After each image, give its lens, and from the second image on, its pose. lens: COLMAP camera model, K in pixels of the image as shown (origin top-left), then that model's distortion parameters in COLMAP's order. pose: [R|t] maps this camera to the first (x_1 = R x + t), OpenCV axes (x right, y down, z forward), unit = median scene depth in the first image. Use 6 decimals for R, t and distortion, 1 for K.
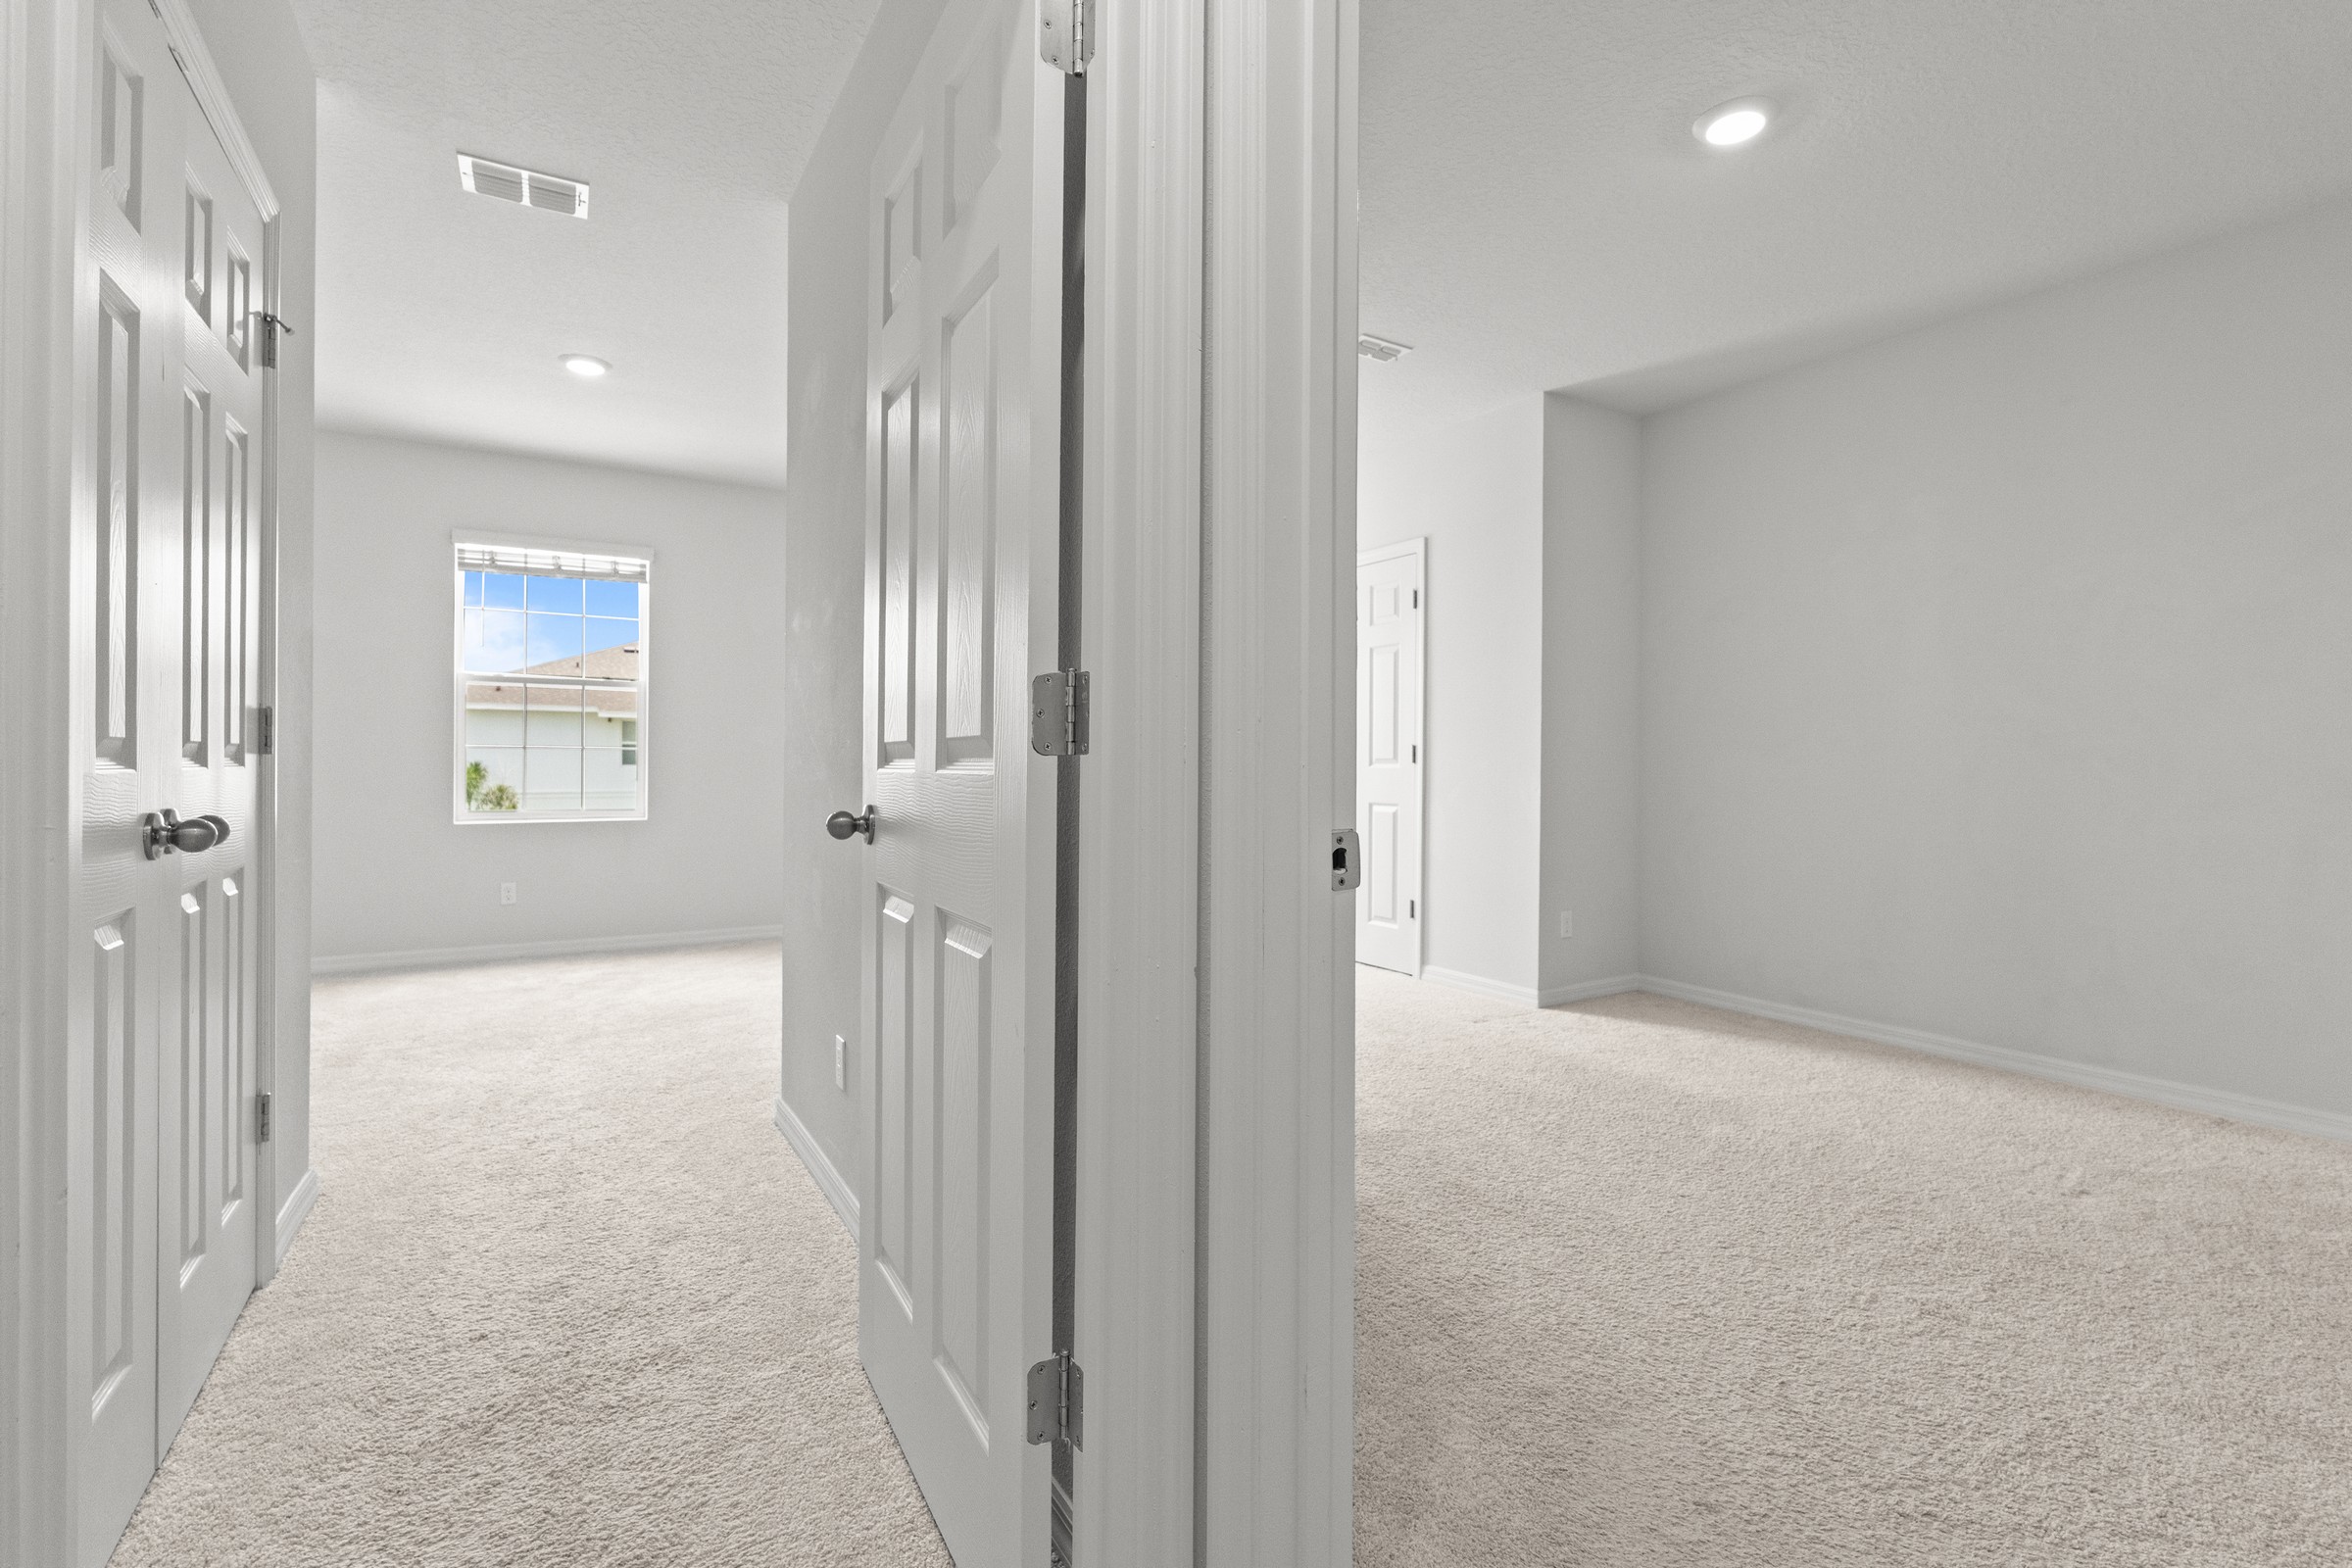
lens RADIAL K [[1045.3, 0, 1184.0], [0, 1045.3, 762.3], [0, 0, 1]] dist [-0.010805, 0.001645]
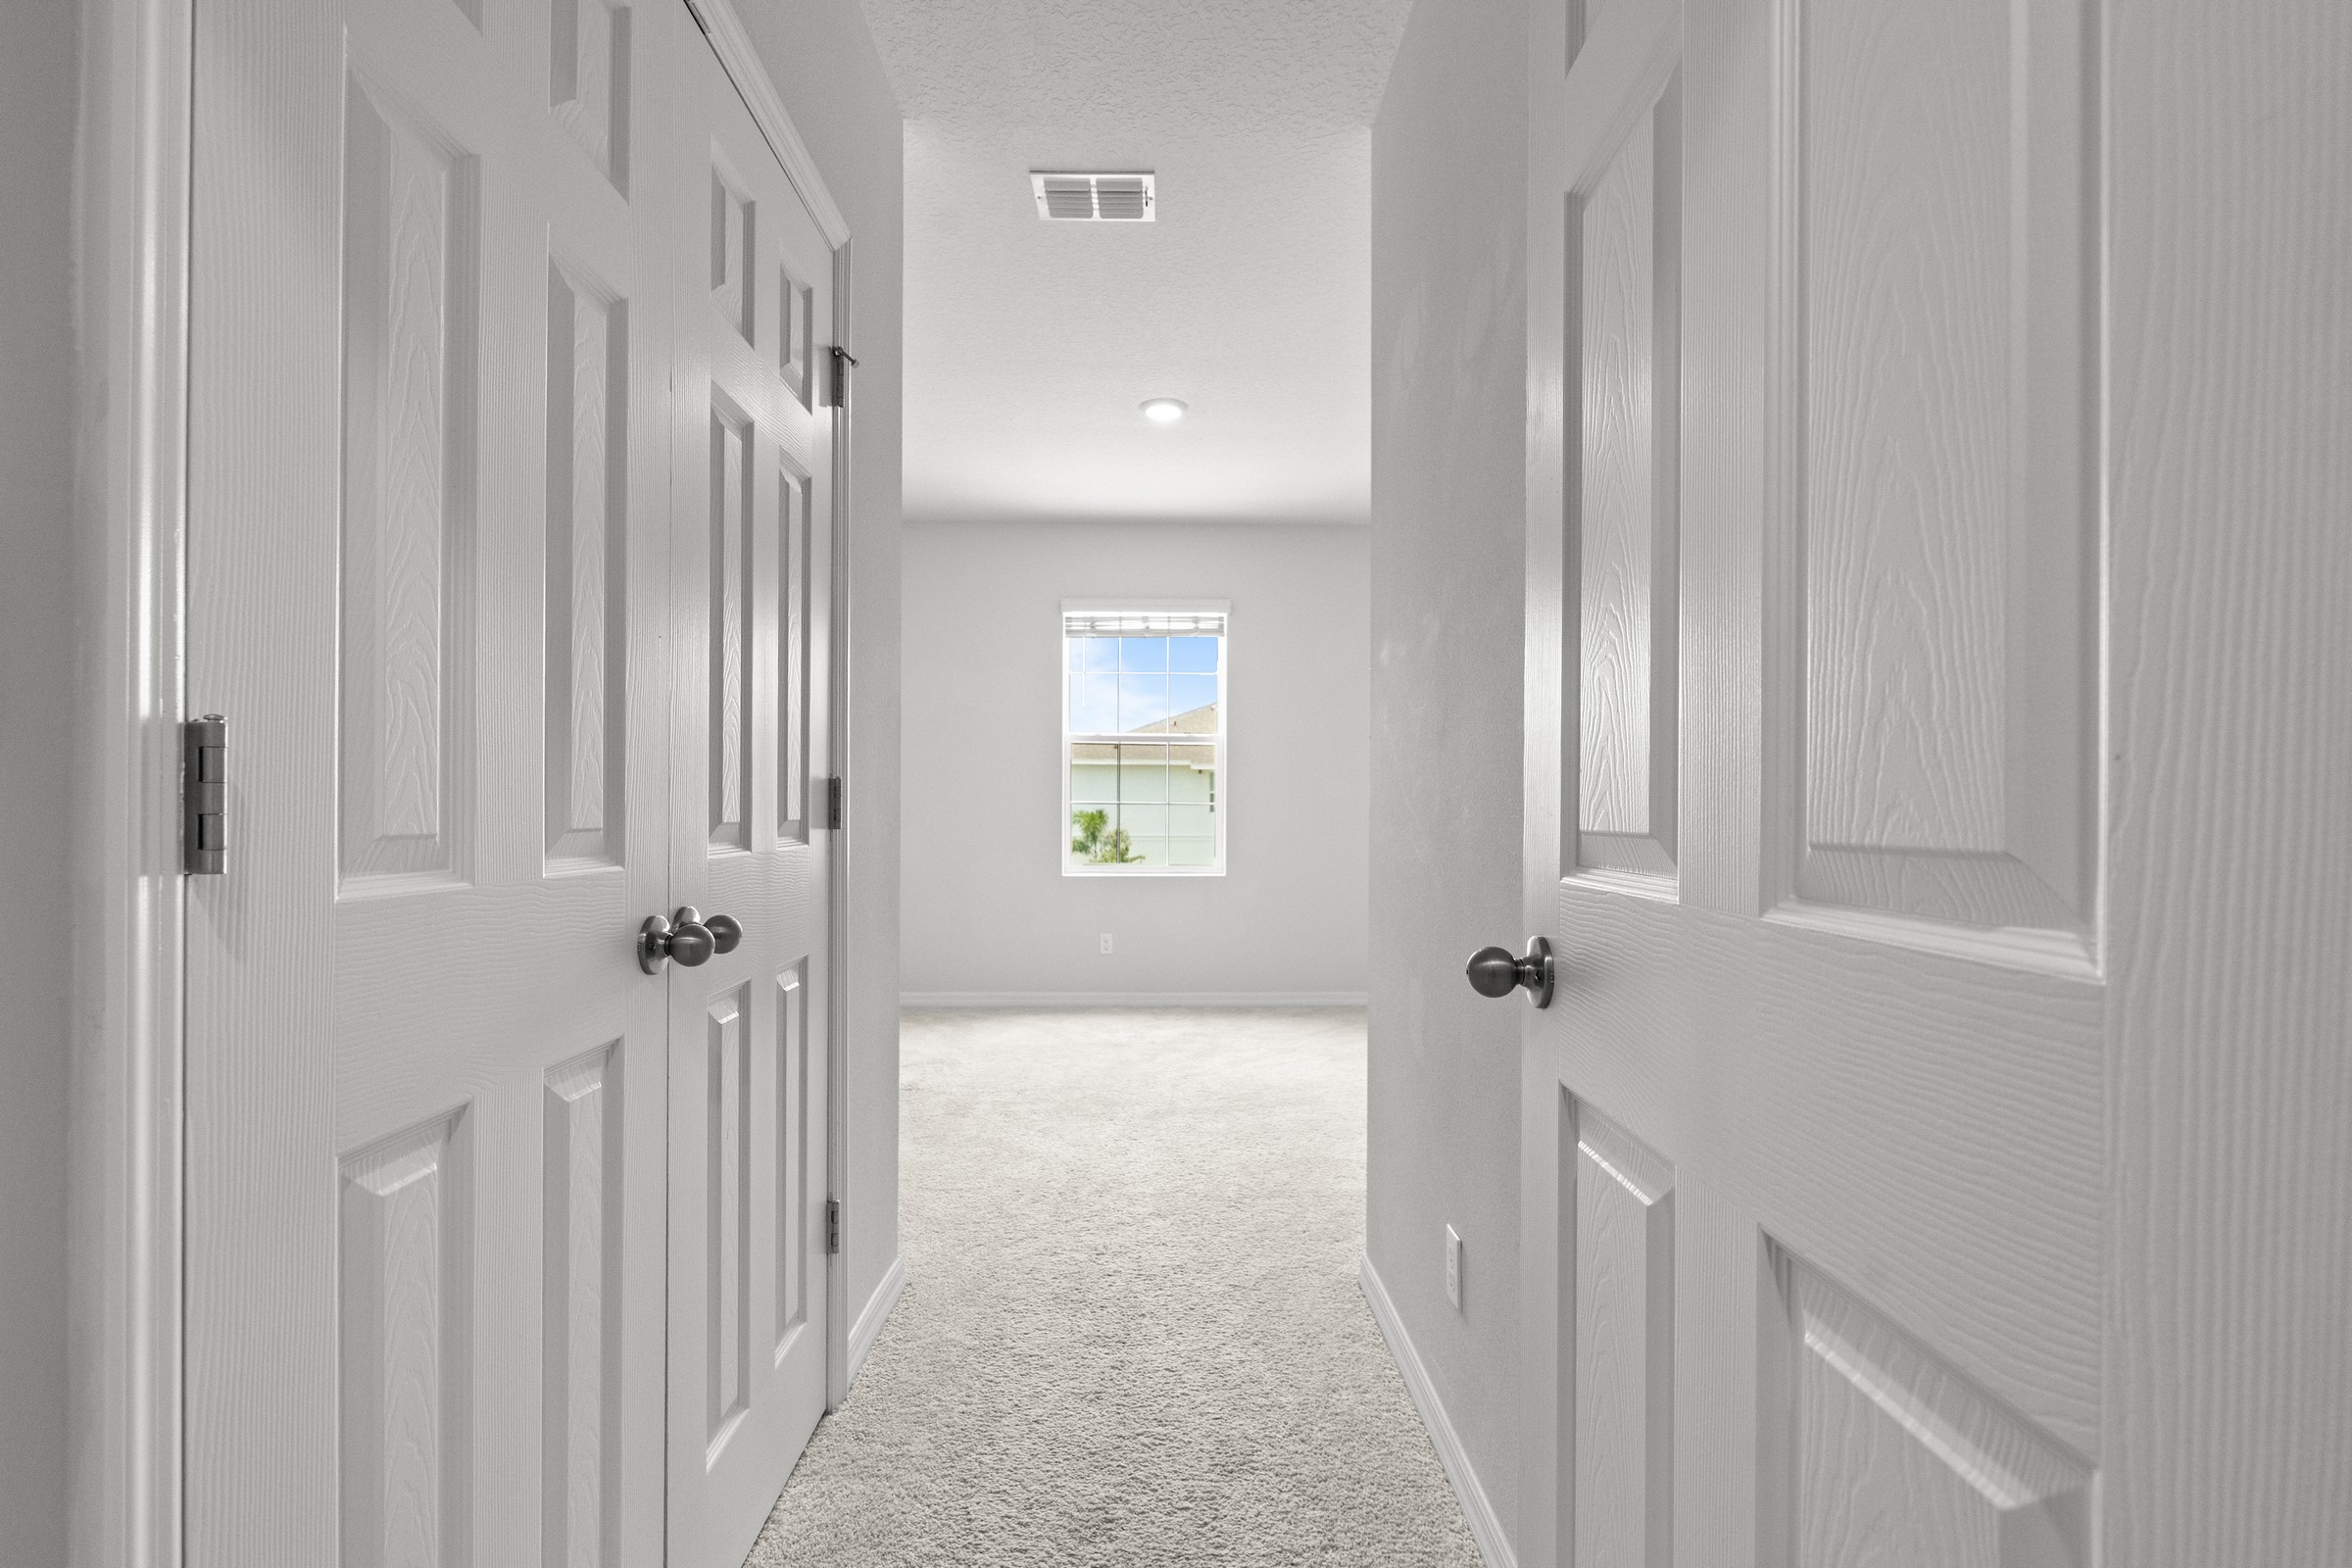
lens RADIAL K [[1045.3, 0, 1173.0], [0, 1045.3, 797.6], [0, 0, 1]] dist [-0.010805, 0.001645]
pose [[0.861530, -0.005373, -0.507679, -0.128433], [0.000498, 0.999952, -0.009738, -0.020633], [0.507707, 0.008137, 0.861491, 0.283782]]
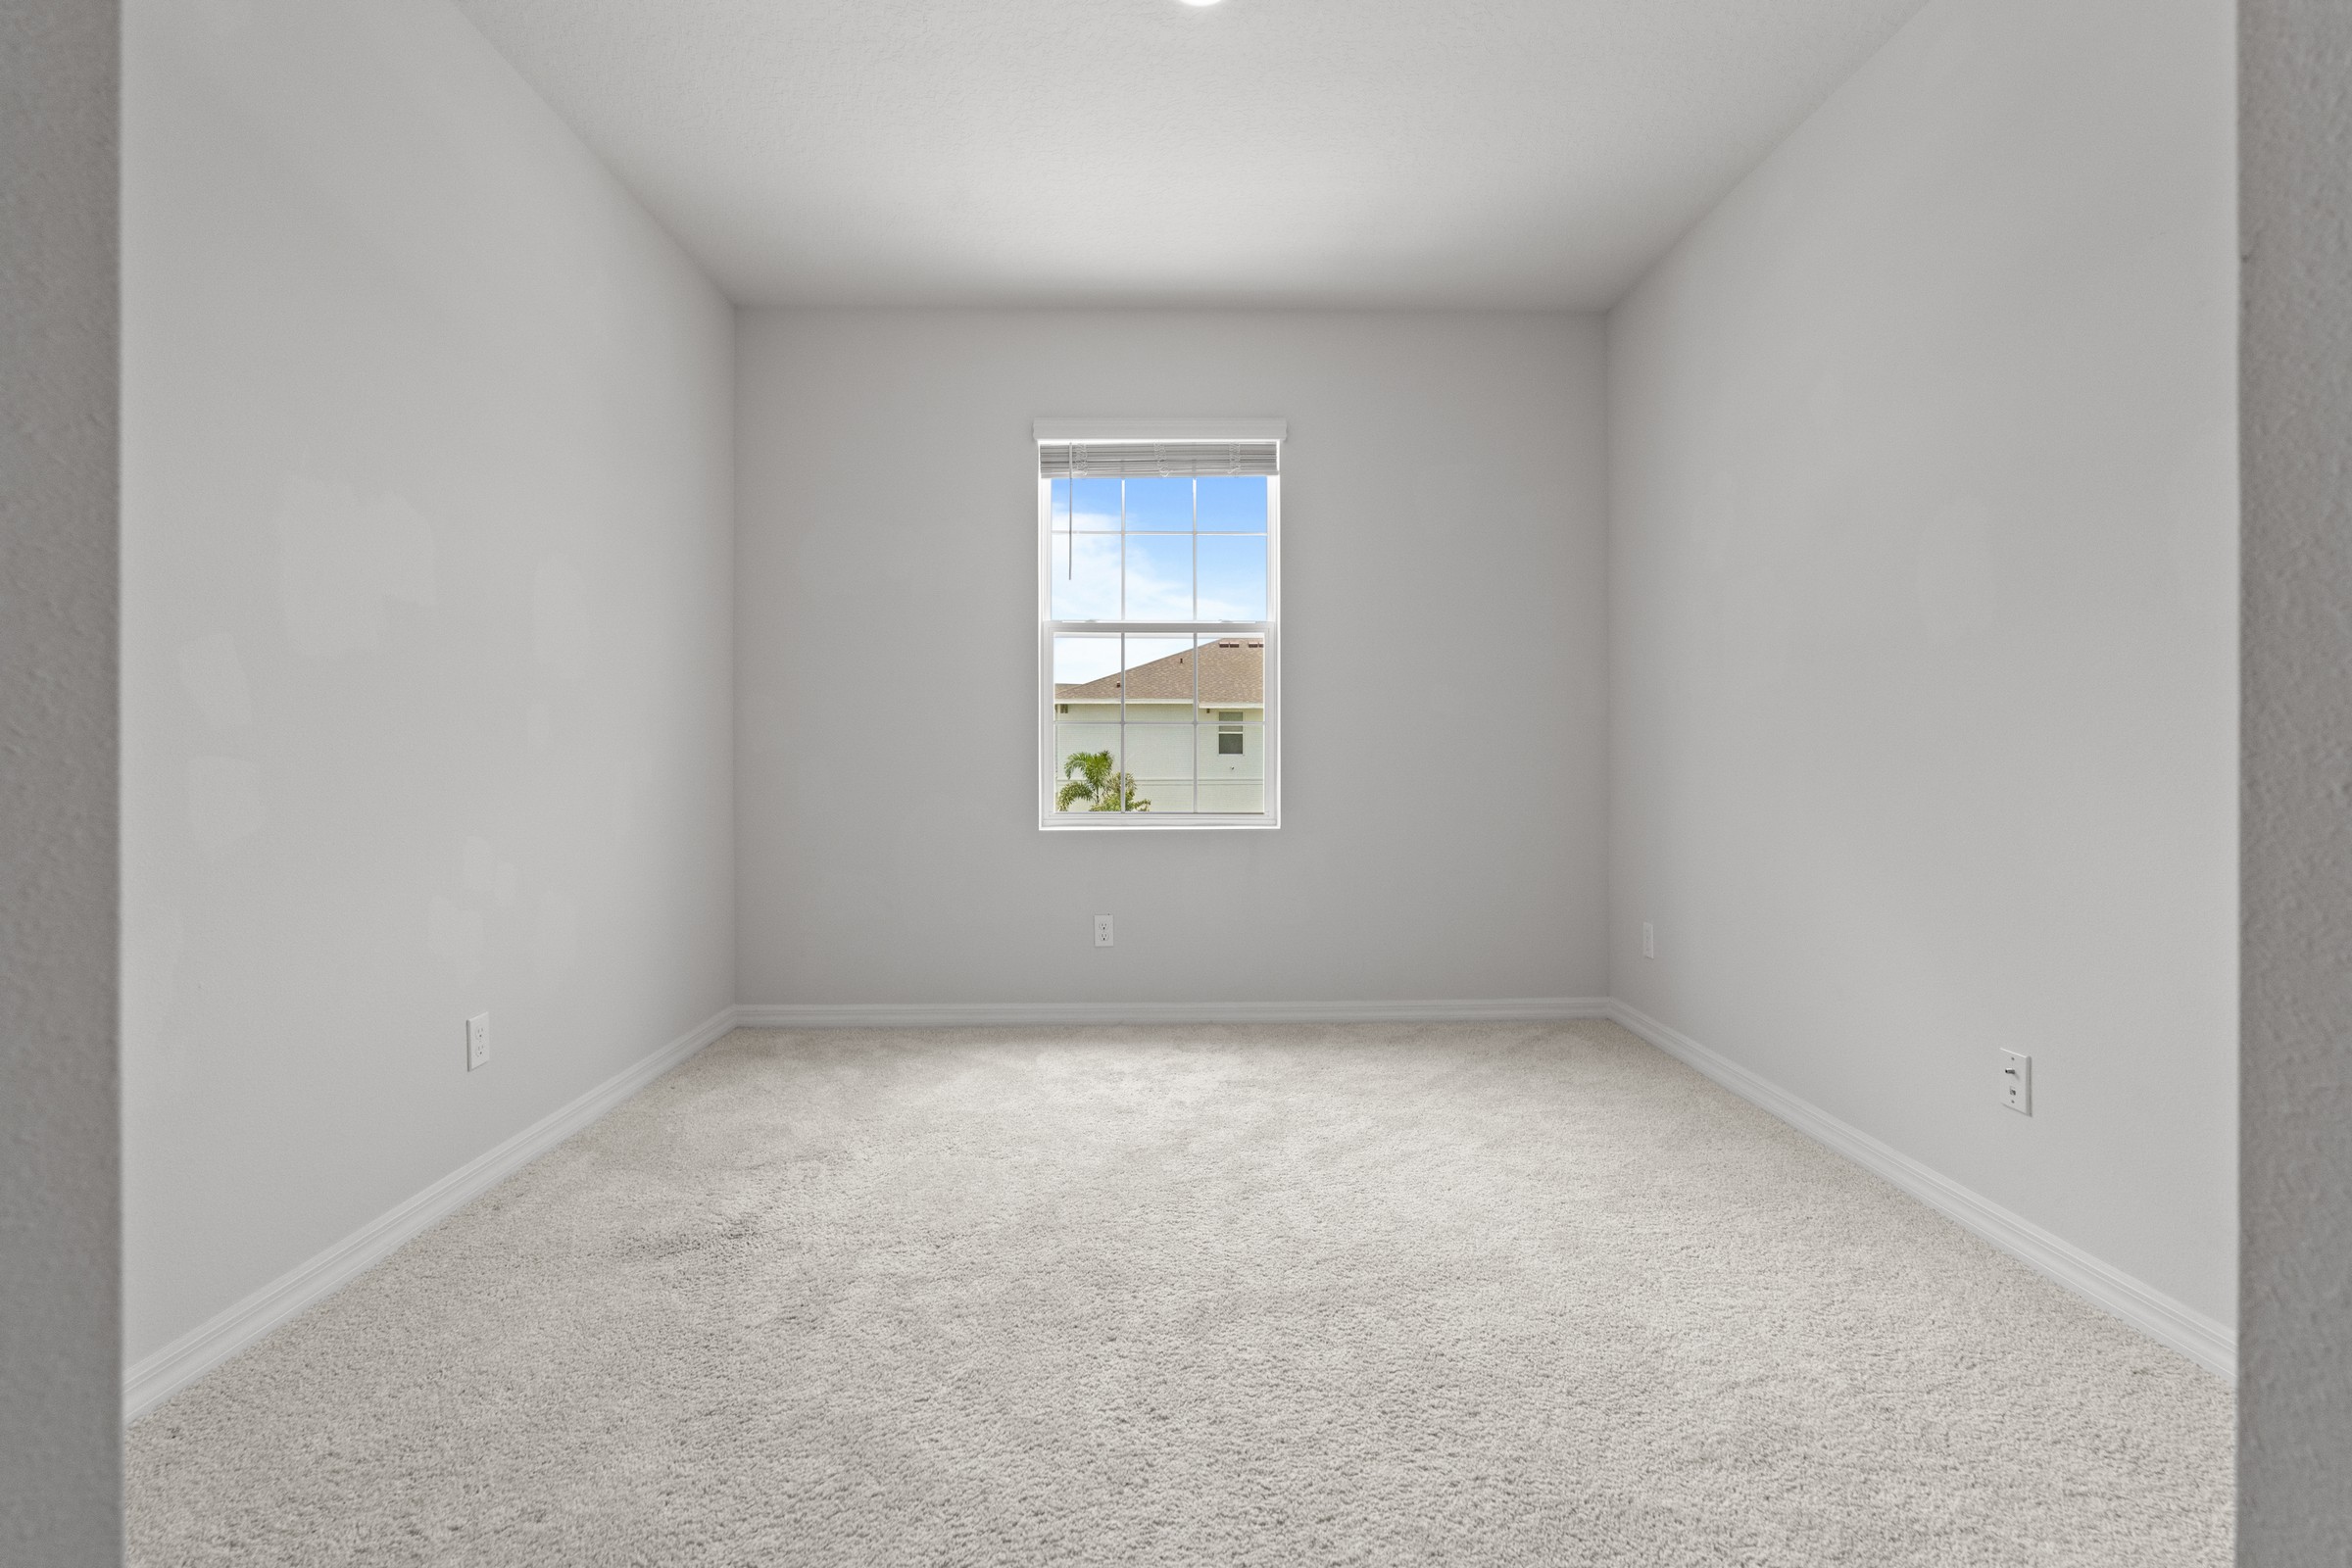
lens RADIAL K [[1045.3, 0, 1166.9], [0, 1045.3, 763.1], [0, 0, 1]] dist [-0.010805, 0.001645]
pose [[0.856894, -0.001856, -0.515490, -0.534889], [0.008102, 0.999918, 0.009867, 0.014098], [0.515430, -0.012632, 0.856839, 0.898811]]
